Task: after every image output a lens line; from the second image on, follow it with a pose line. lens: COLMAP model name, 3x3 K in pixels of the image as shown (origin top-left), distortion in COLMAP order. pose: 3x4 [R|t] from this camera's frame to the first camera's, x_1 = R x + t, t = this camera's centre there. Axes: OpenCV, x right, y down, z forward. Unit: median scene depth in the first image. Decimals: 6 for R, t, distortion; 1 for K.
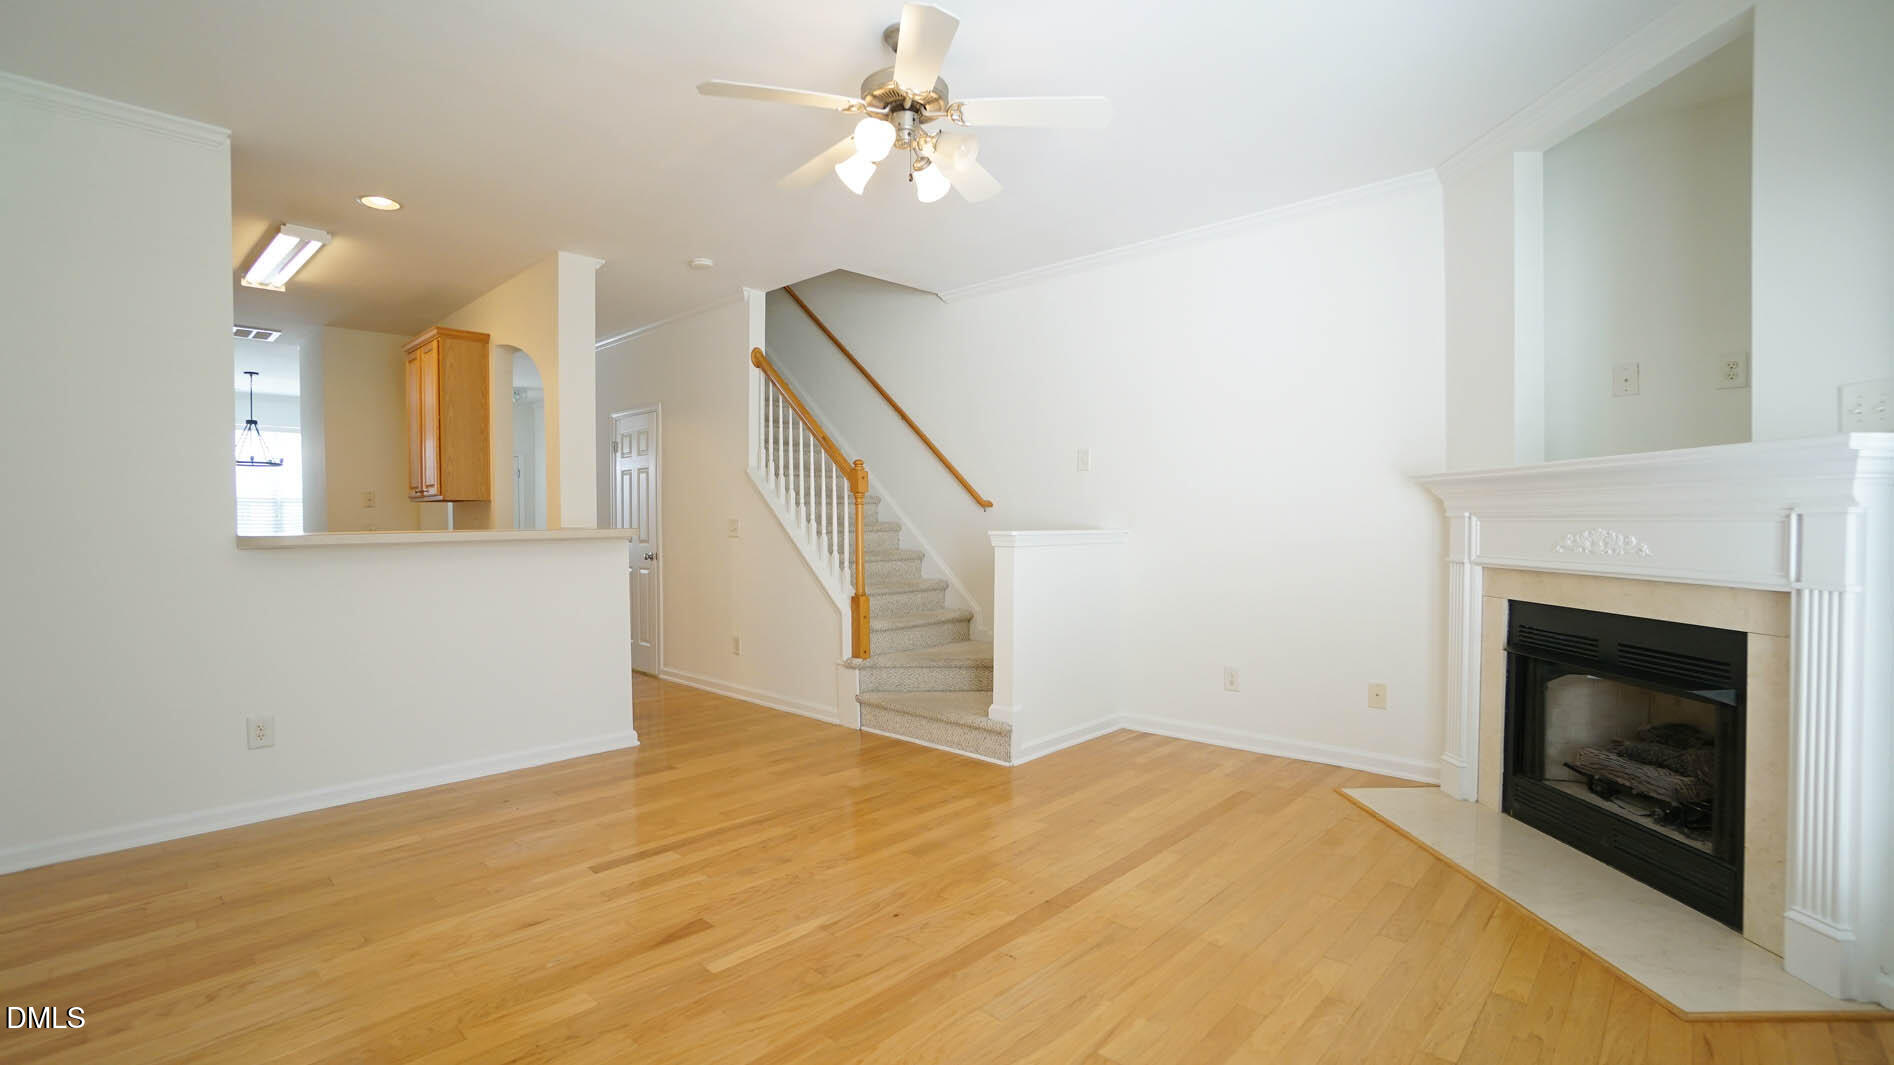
lens RADIAL K [[841.0, 0, 928.5], [0, 841.0, 536.7], [0, 0, 1]] dist [-0.063331, 0.023063]
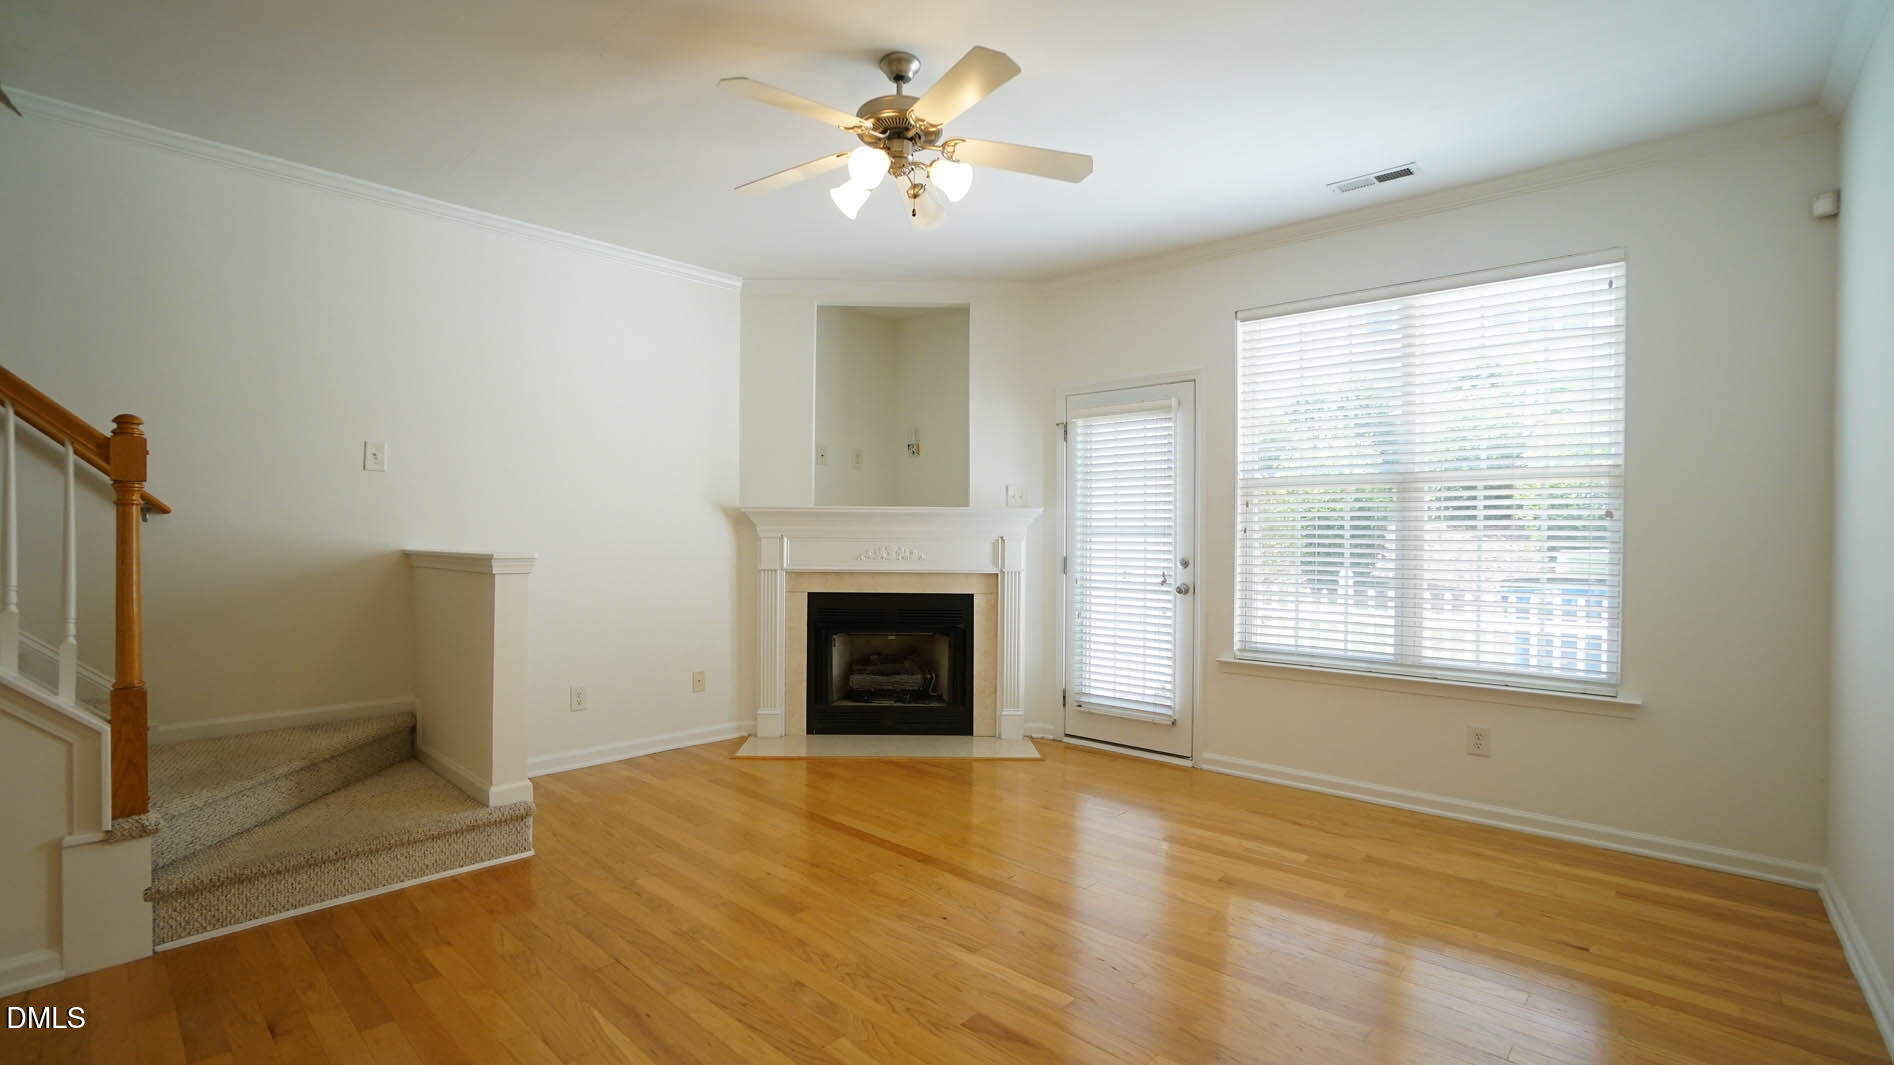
lens RADIAL K [[841.0, 0, 928.5], [0, 841.0, 536.7], [0, 0, 1]] dist [-0.063331, 0.023063]
pose [[-0.016478, 0.004059, 0.999856, -0.861881], [0.011691, 0.999924, -0.003867, -0.018413], [-0.999796, 0.011626, -0.016524, 0.814227]]
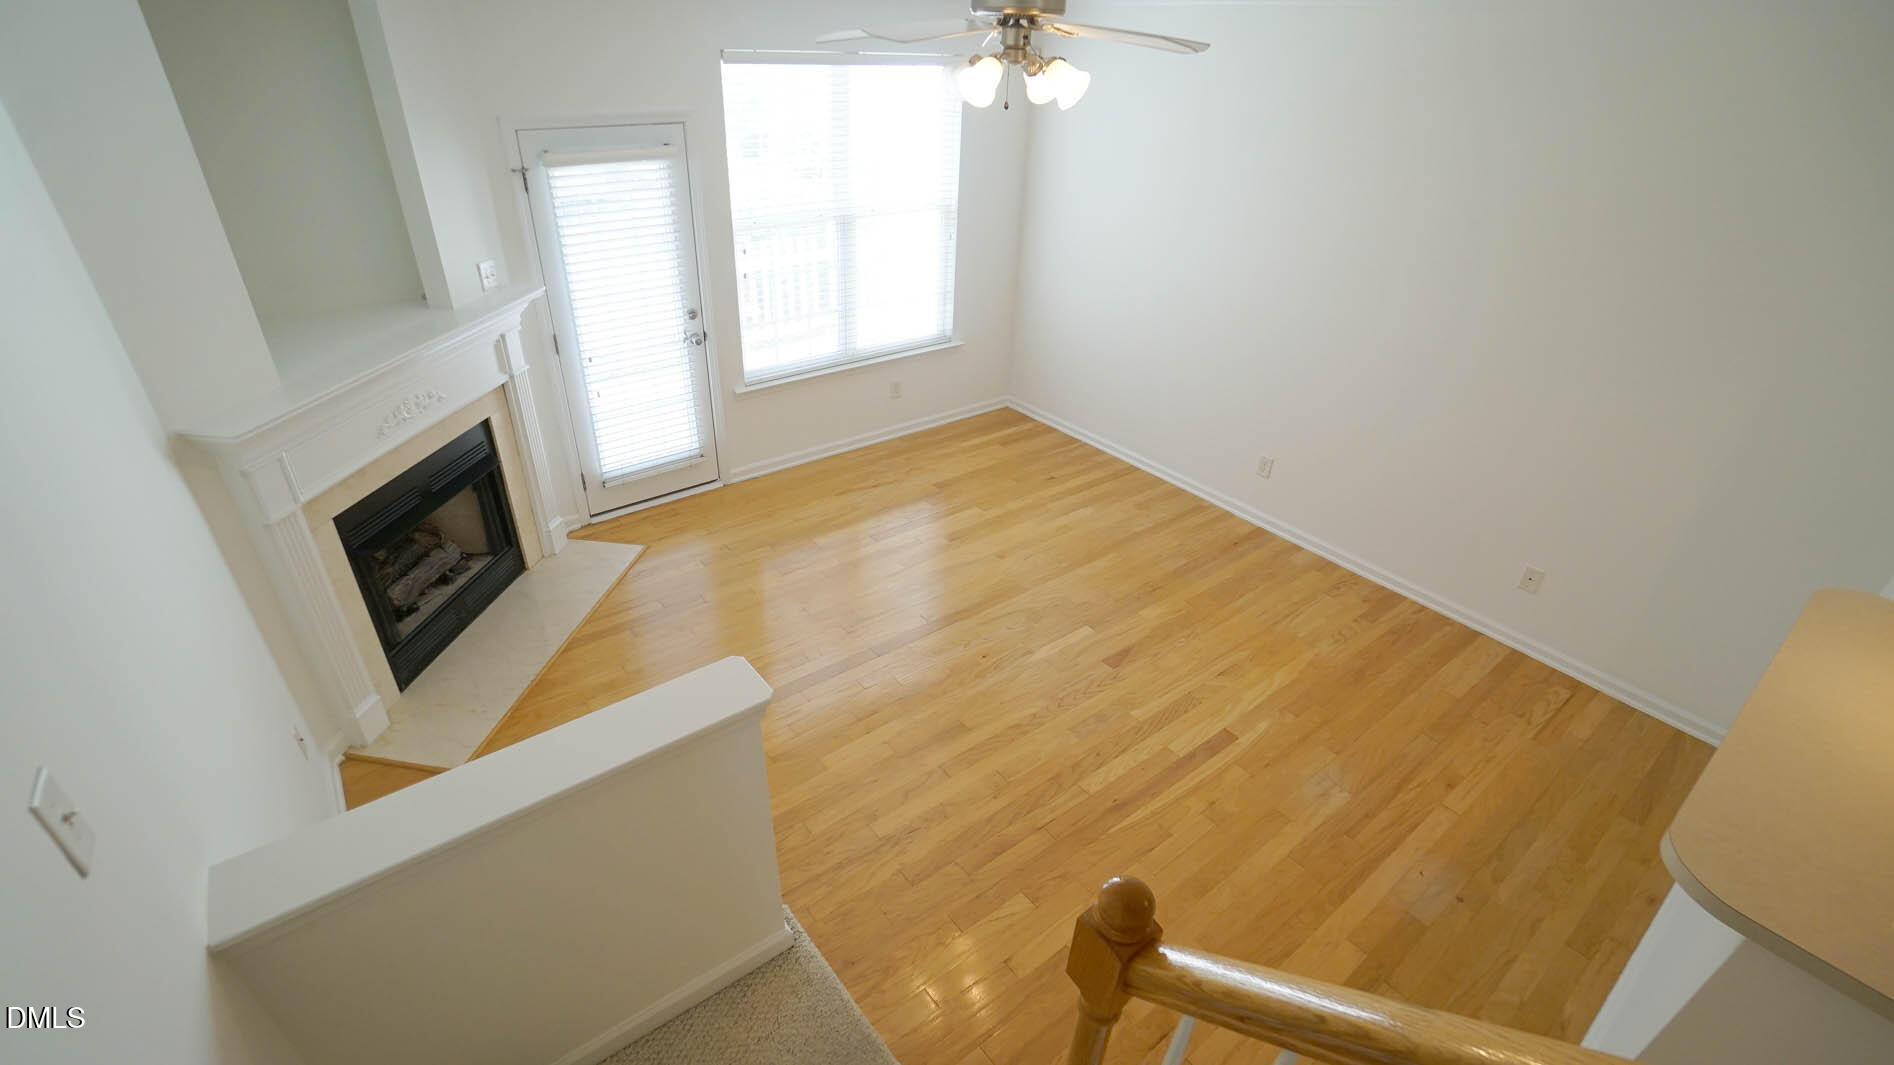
lens RADIAL K [[841.0, 0, 928.5], [0, 841.0, 536.7], [0, 0, 1]] dist [-0.063331, 0.023063]
pose [[-0.988911, -0.094264, 0.114754, -0.073873], [-0.019927, 0.849958, 0.526474, -0.417354], [-0.147163, 0.518349, -0.842412, 1.724142]]
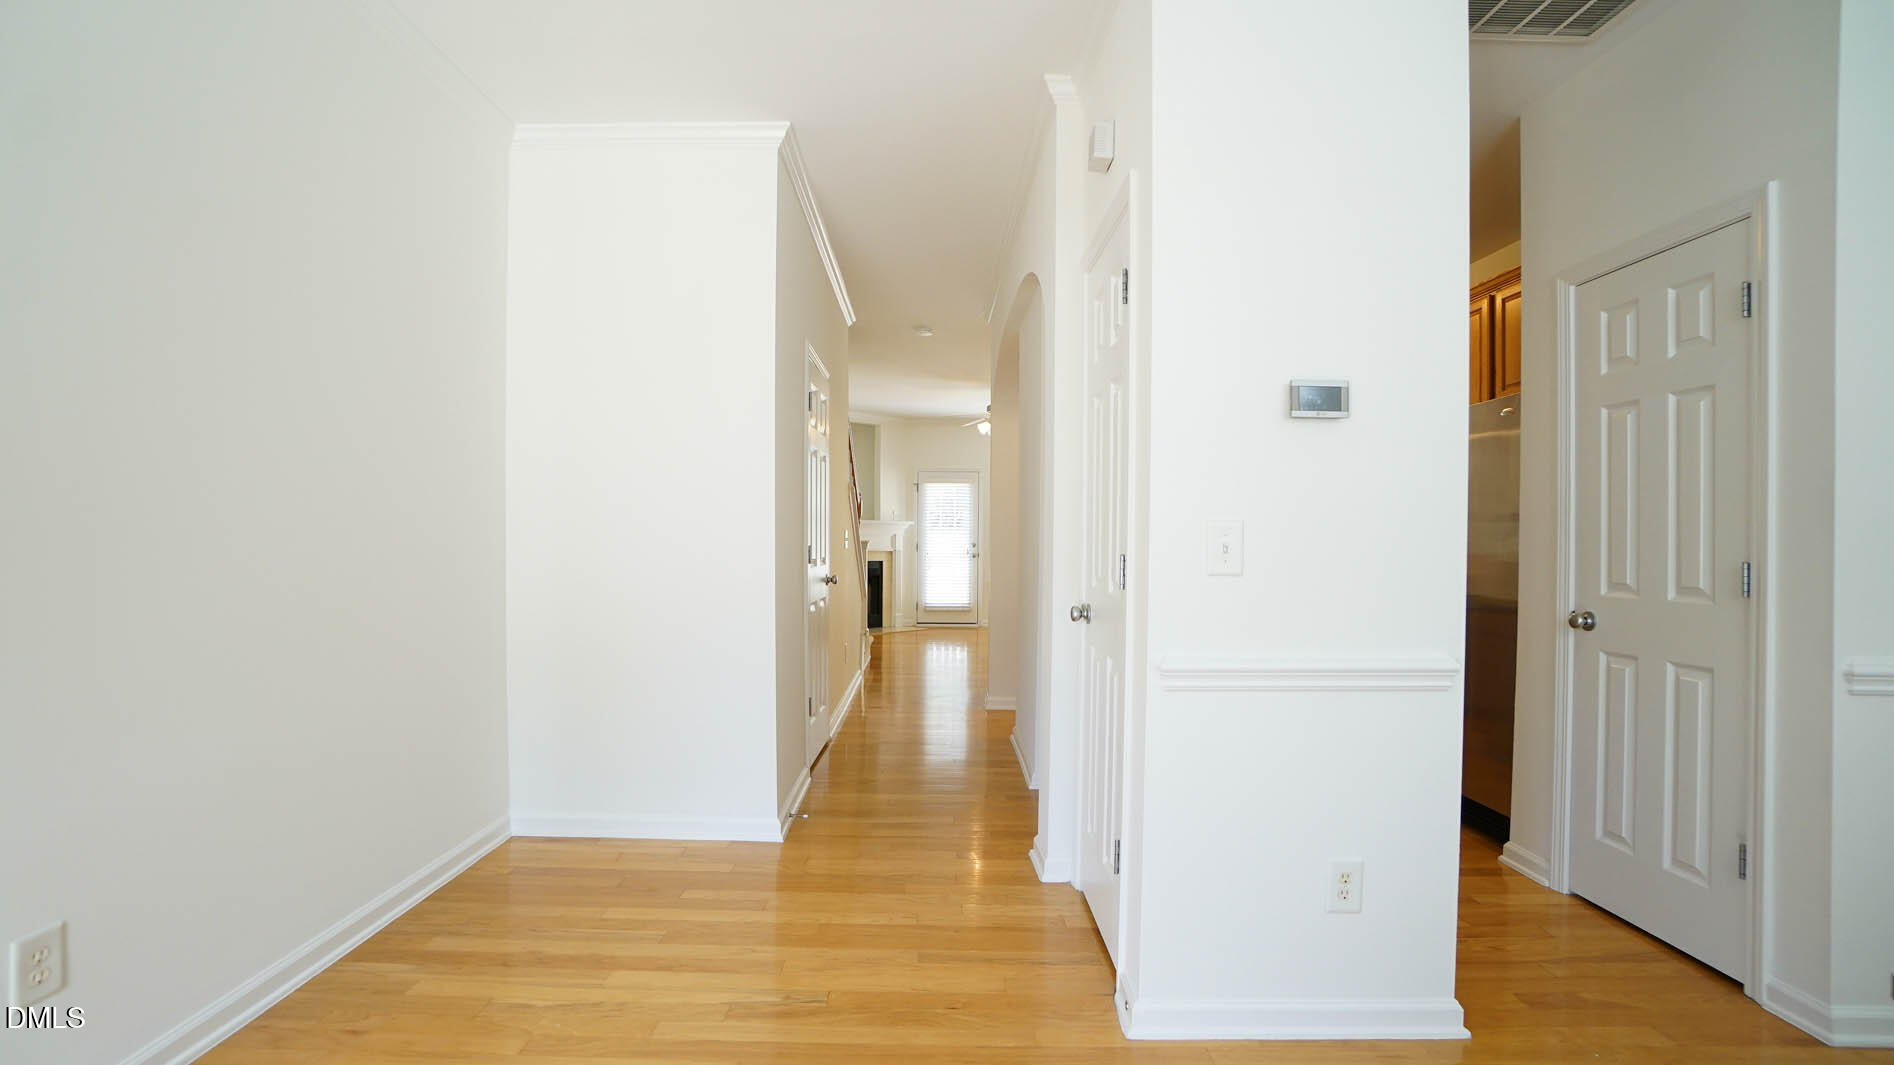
lens RADIAL K [[841.0, 0, 928.5], [0, 841.0, 536.7], [0, 0, 1]] dist [-0.063331, 0.023063]
pose [[-0.692186, -0.001871, 0.721717, -1.871263], [0.008034, 0.999915, 0.010298, -0.047264], [-0.721675, 0.012926, -0.692112, 2.932897]]
